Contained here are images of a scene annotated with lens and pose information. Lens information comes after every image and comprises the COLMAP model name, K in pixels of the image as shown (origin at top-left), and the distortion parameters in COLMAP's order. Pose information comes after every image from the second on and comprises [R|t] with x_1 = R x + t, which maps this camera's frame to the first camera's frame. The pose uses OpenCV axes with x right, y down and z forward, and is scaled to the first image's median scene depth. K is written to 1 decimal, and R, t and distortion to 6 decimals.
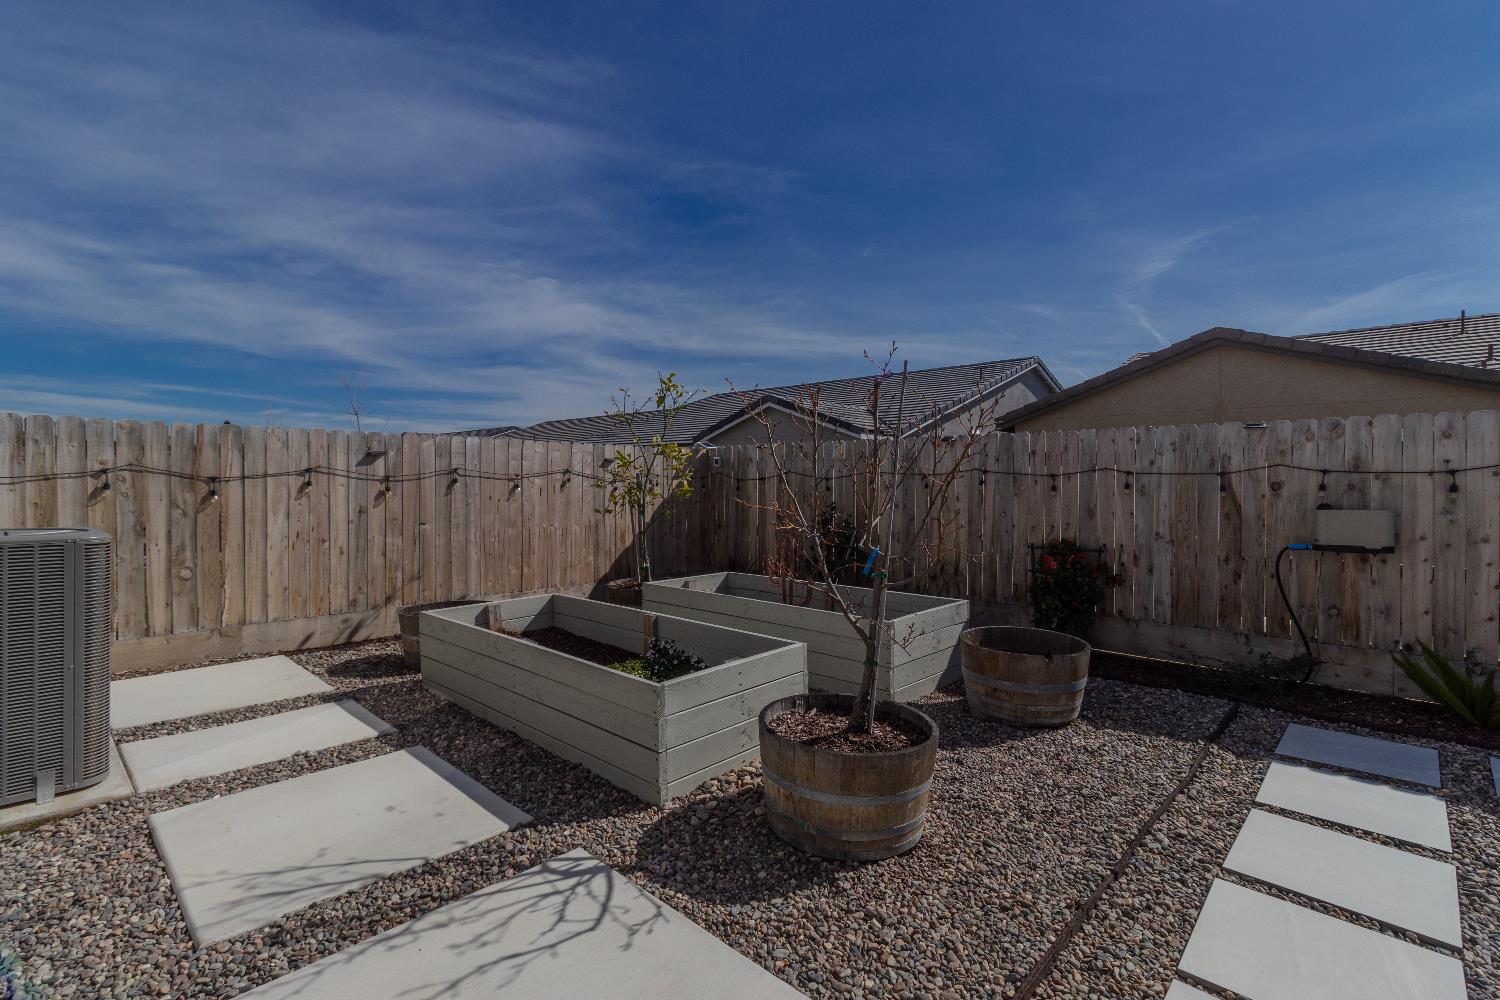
lens RADIAL K [[706.0, 0, 756.5], [0, 706.0, 494.2], [0, 0, 1]] dist [0.003054, -0.000545]
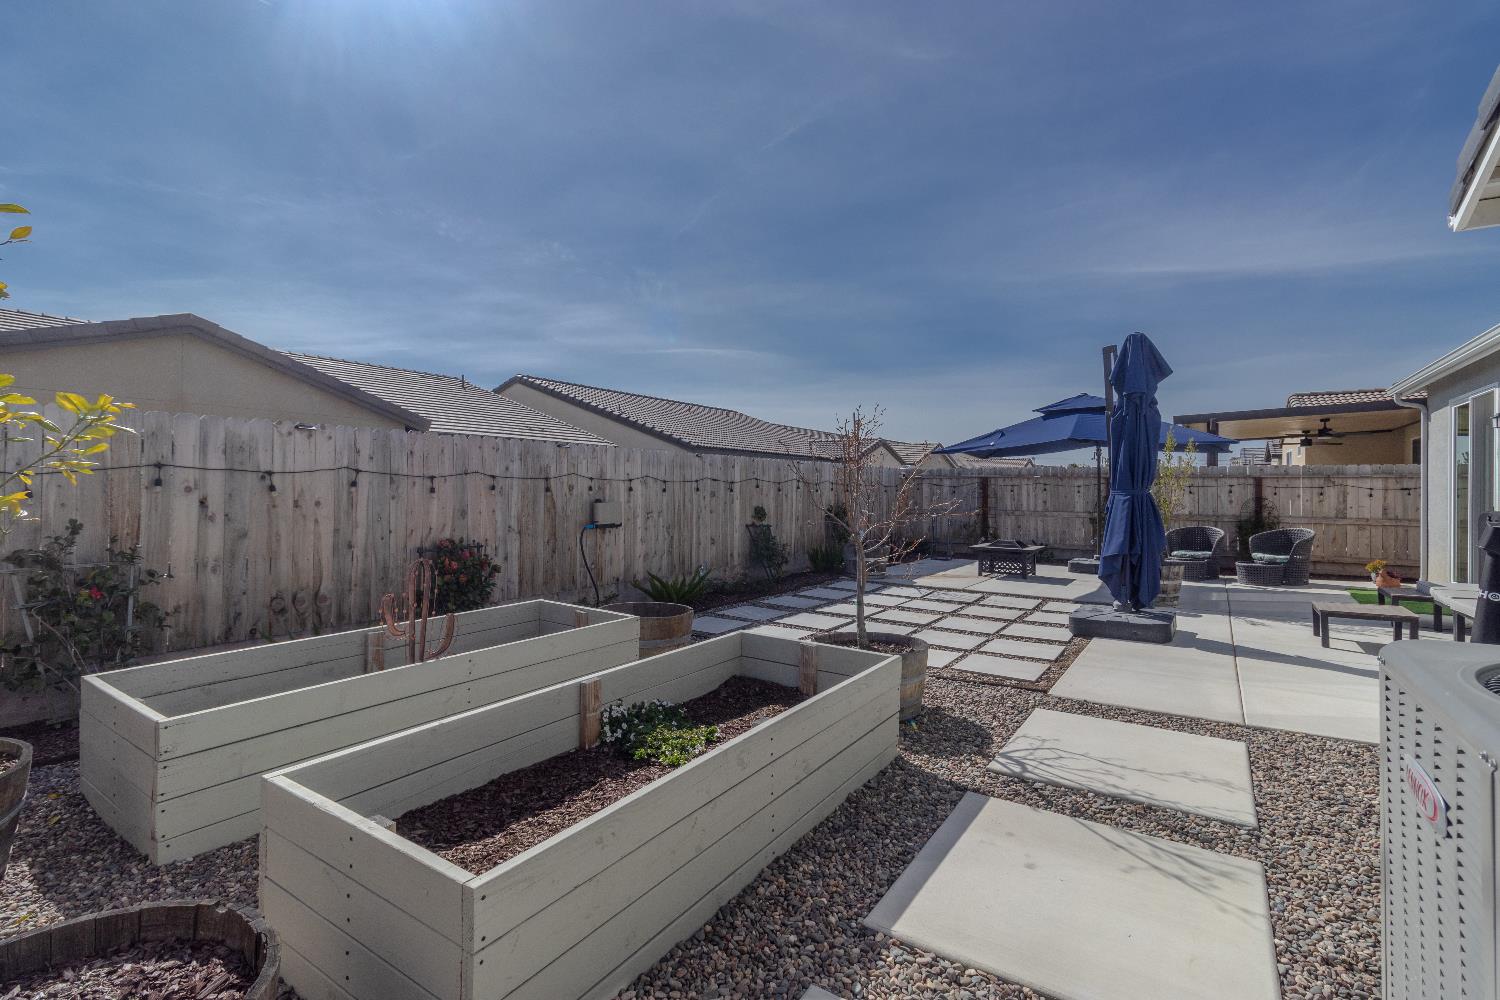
lens RADIAL K [[706.0, 0, 756.5], [0, 706.0, 488.0], [0, 0, 1]] dist [0.003054, -0.000545]
pose [[-0.188198, -0.002988, 0.982127, -1.454624], [0.008824, 0.999950, 0.004733, -0.026895], [-0.982091, 0.009557, -0.188162, 1.662145]]
